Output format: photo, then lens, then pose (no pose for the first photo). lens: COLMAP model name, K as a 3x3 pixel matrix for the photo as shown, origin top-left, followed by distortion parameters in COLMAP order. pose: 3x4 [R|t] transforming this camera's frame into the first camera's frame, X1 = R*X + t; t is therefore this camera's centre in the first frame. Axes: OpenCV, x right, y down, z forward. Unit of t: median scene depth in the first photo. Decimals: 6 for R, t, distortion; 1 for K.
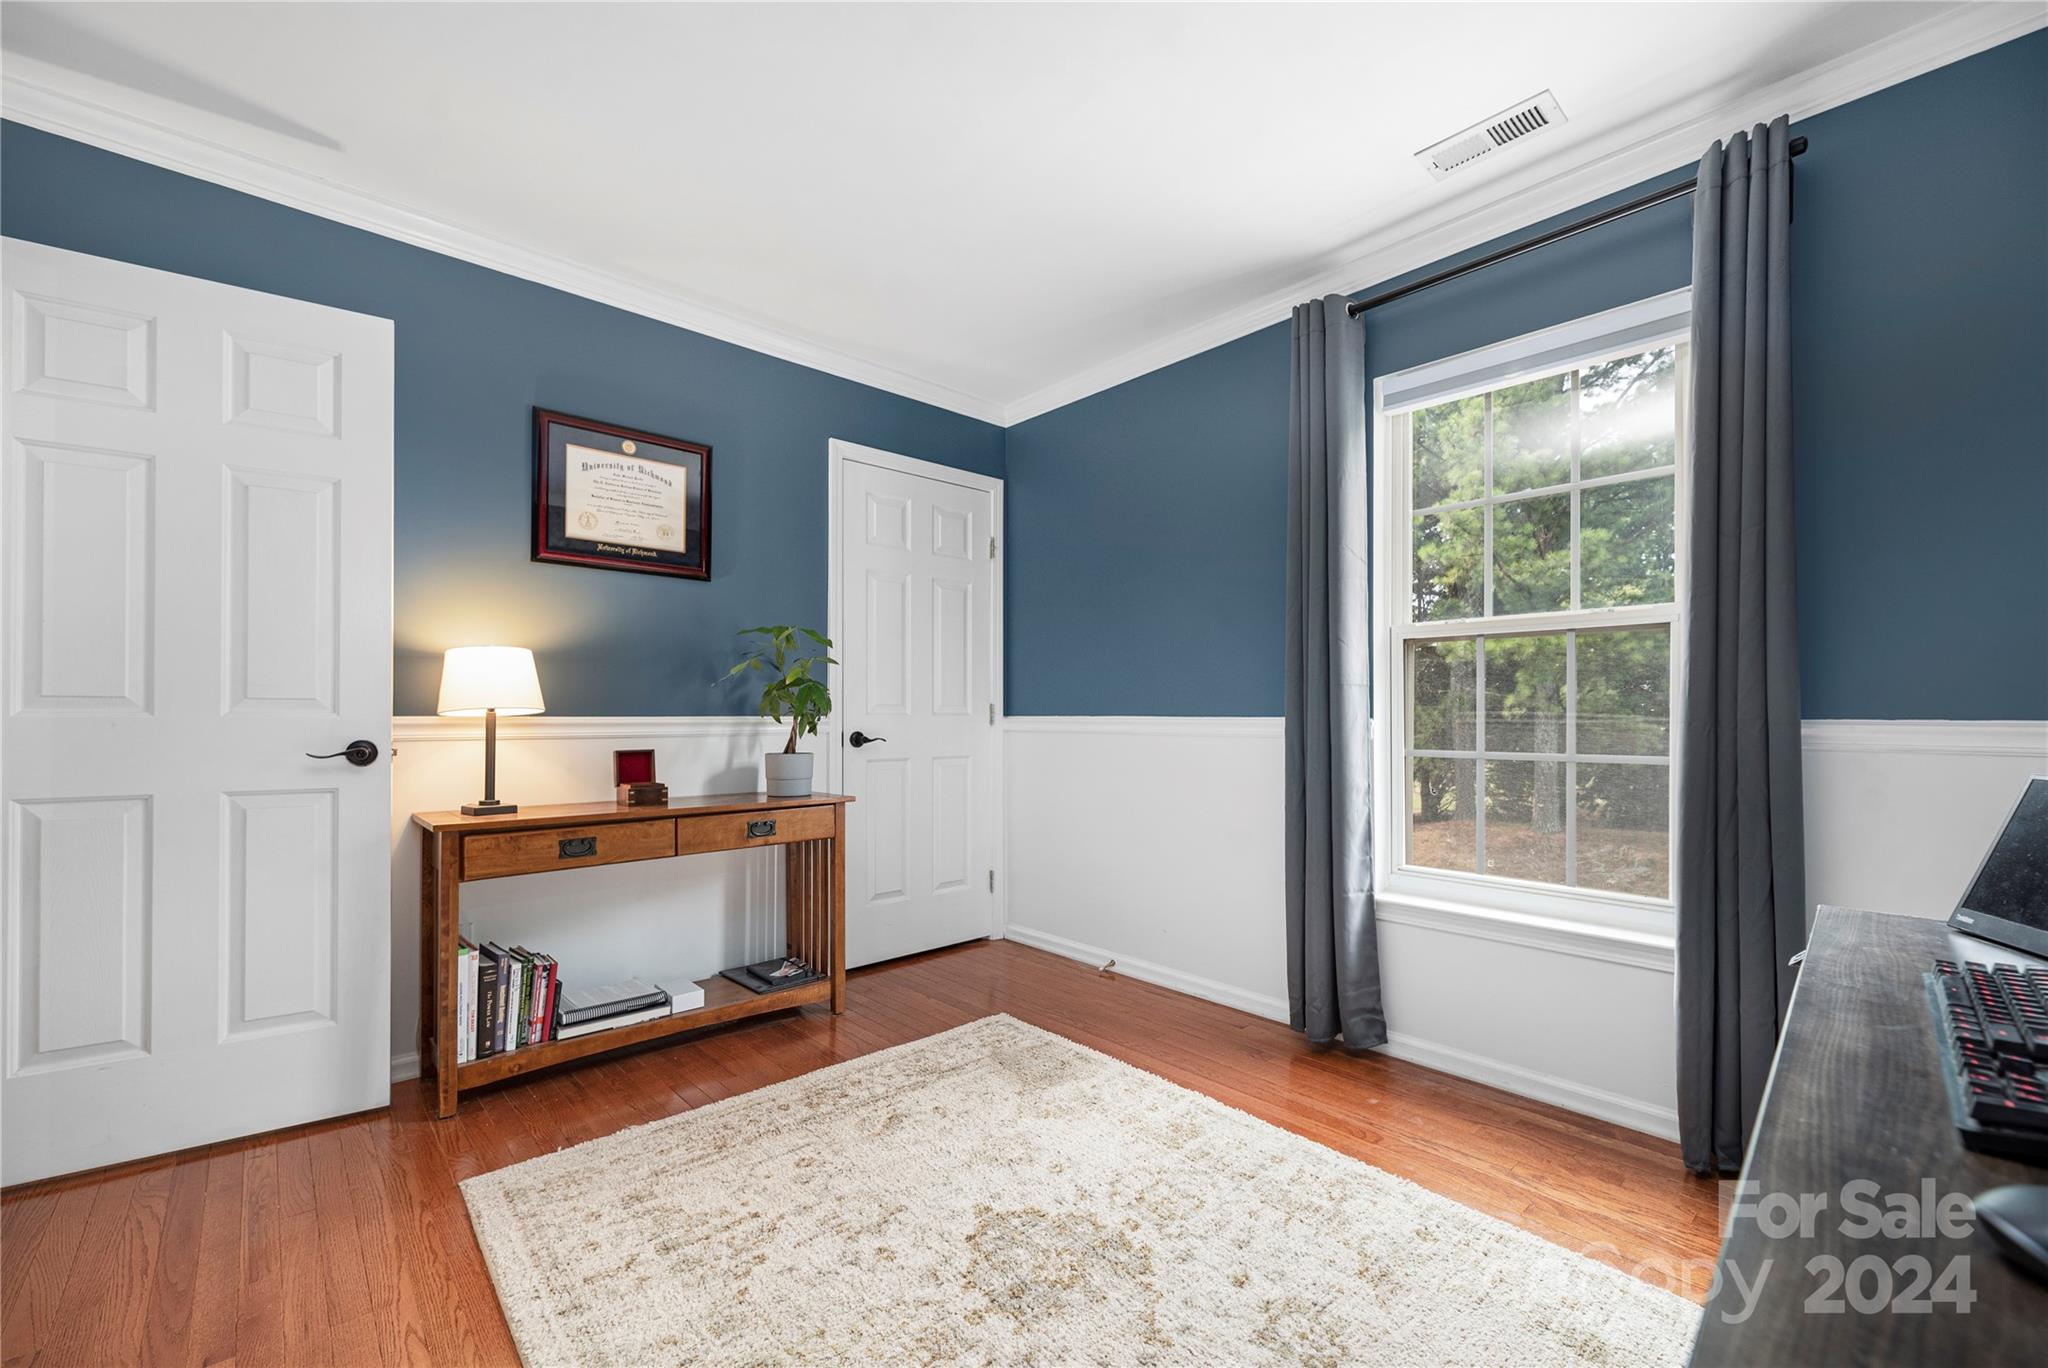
lens RADIAL K [[842.5, 0, 1027.8], [0, 842.5, 702.4], [0, 0, 1]] dist [0.001712, 0.000195]
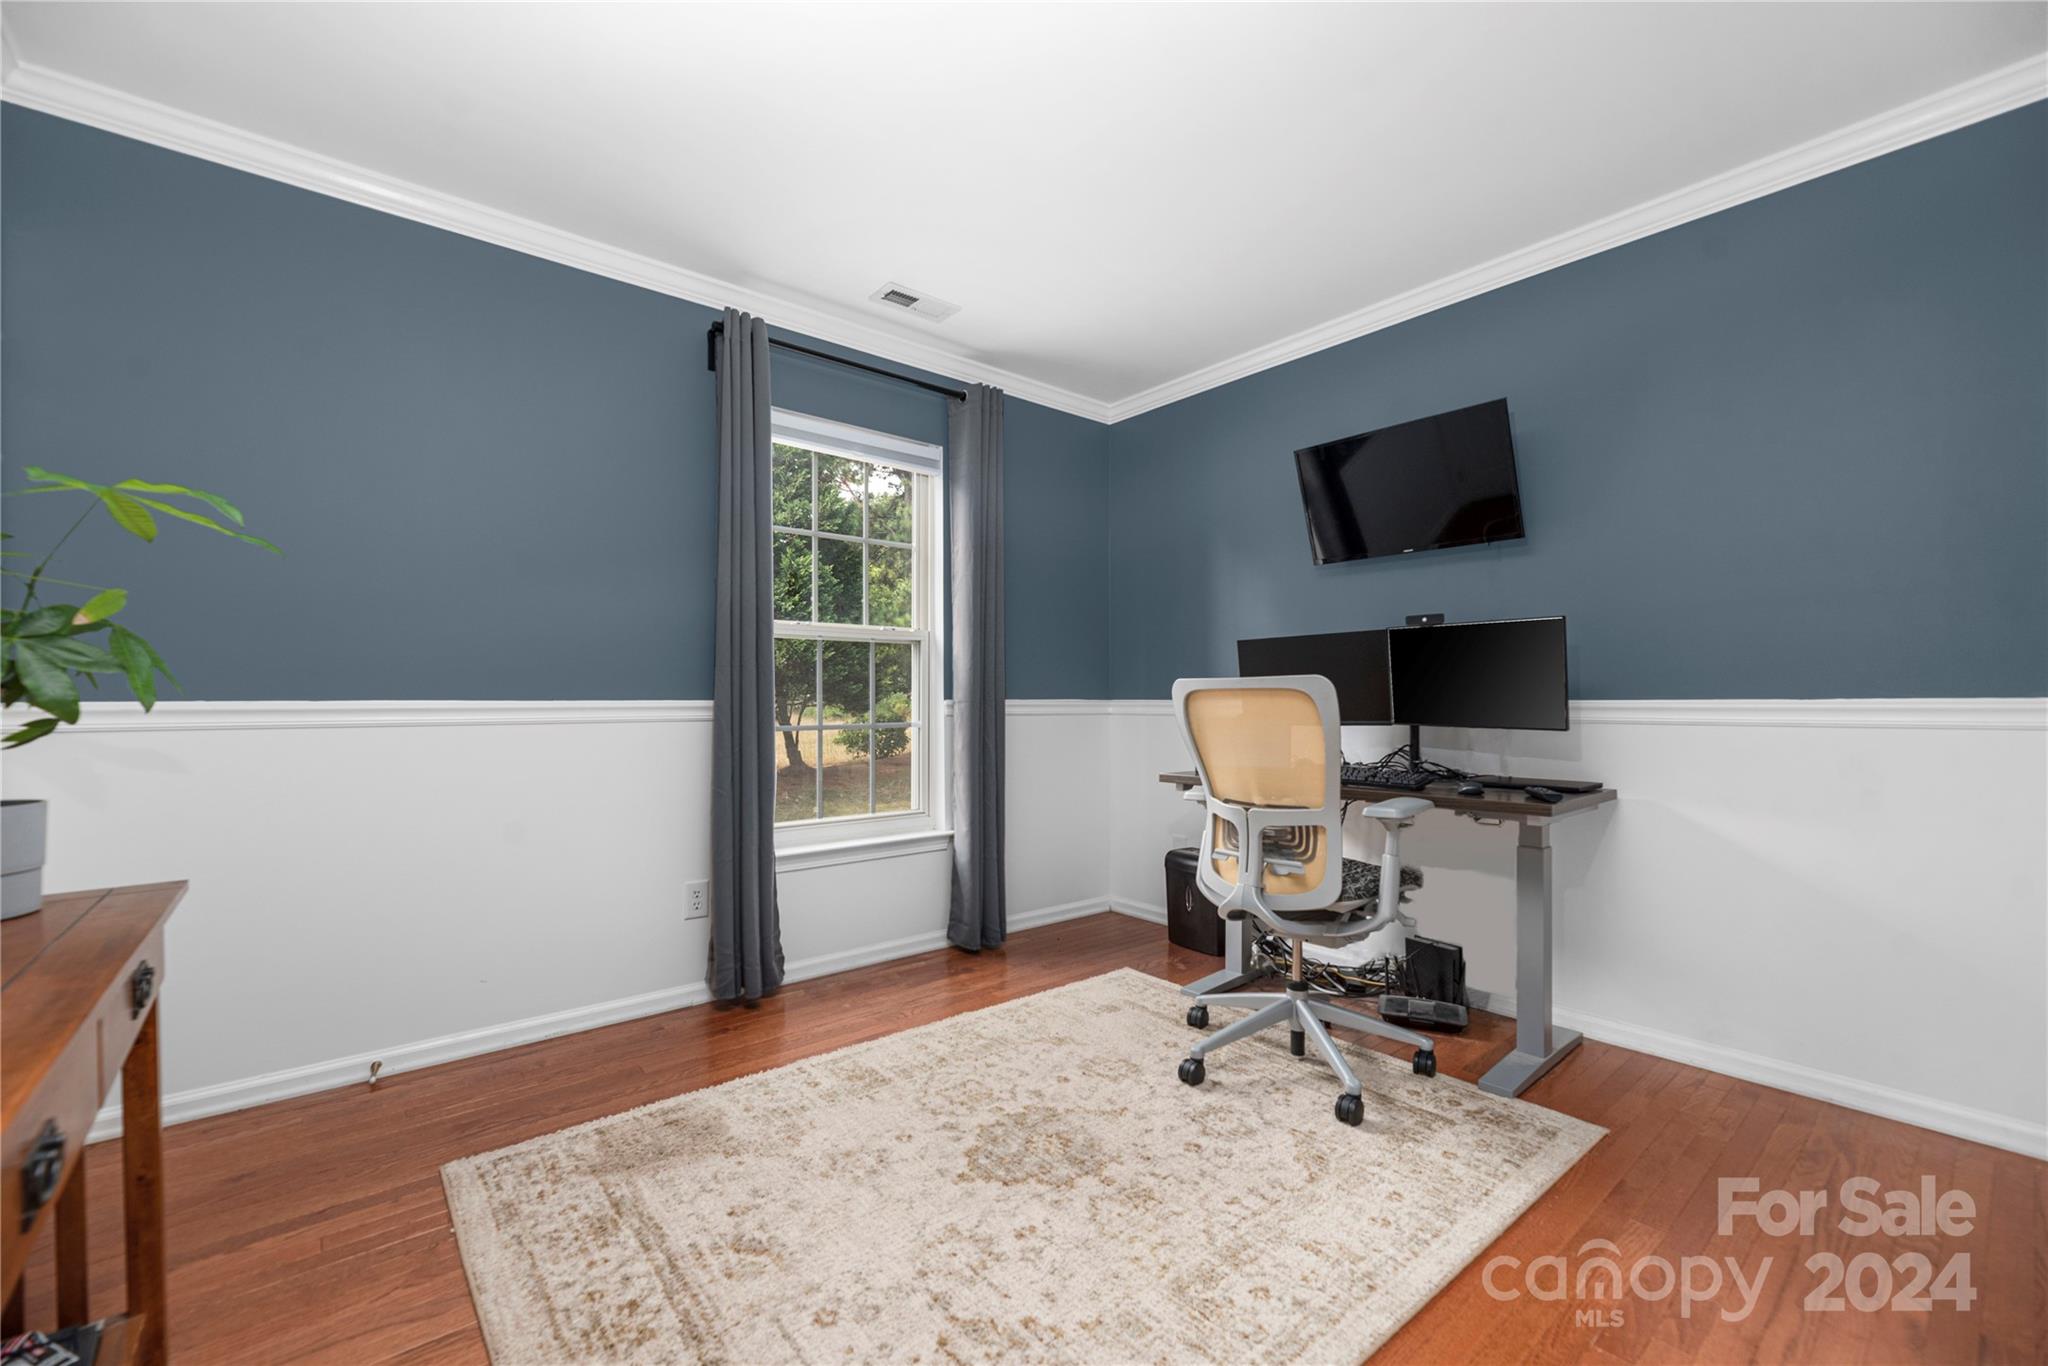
lens RADIAL K [[842.5, 0, 1027.8], [0, 842.5, 701.4], [0, 0, 1]] dist [0.001712, 0.000195]
pose [[0.048299, -0.009583, 0.998787, -0.967844], [-0.010980, 0.999888, 0.010124, 0.004281], [-0.998773, -0.011455, 0.048188, 0.787097]]
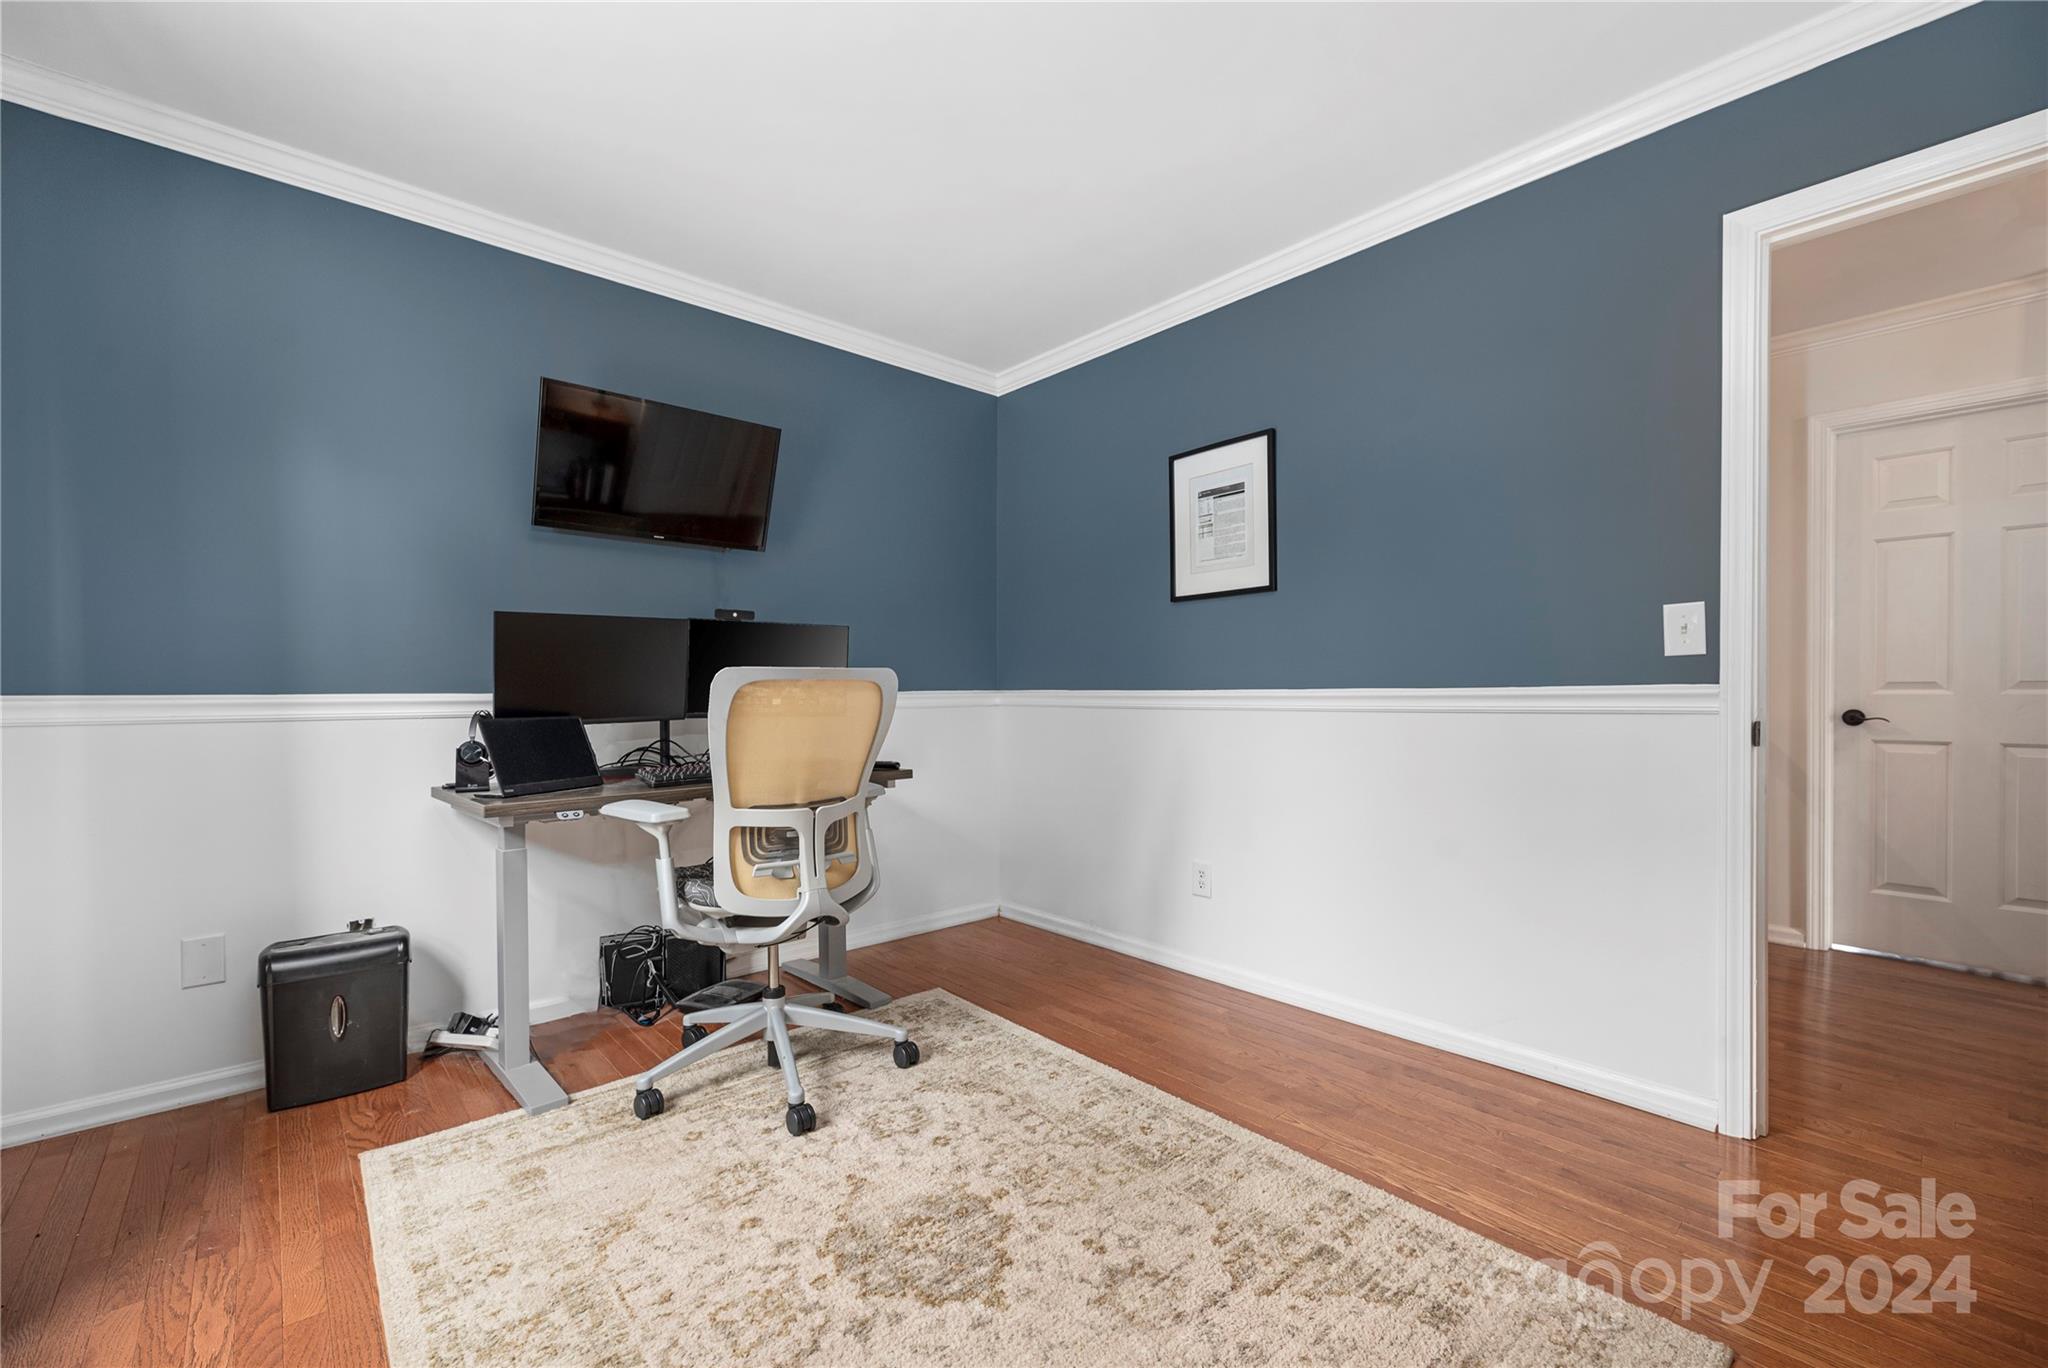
lens RADIAL K [[854.5, 0, 1023.8], [0, 854.5, 716.8], [0, 0, 1]] dist [-0.001396, -0.000025]
pose [[-0.999931, -0.002013, 0.011531, -0.080440], [-0.001803, 0.999833, 0.018166, 0.022398], [-0.011566, 0.018144, -0.999768, 1.623334]]
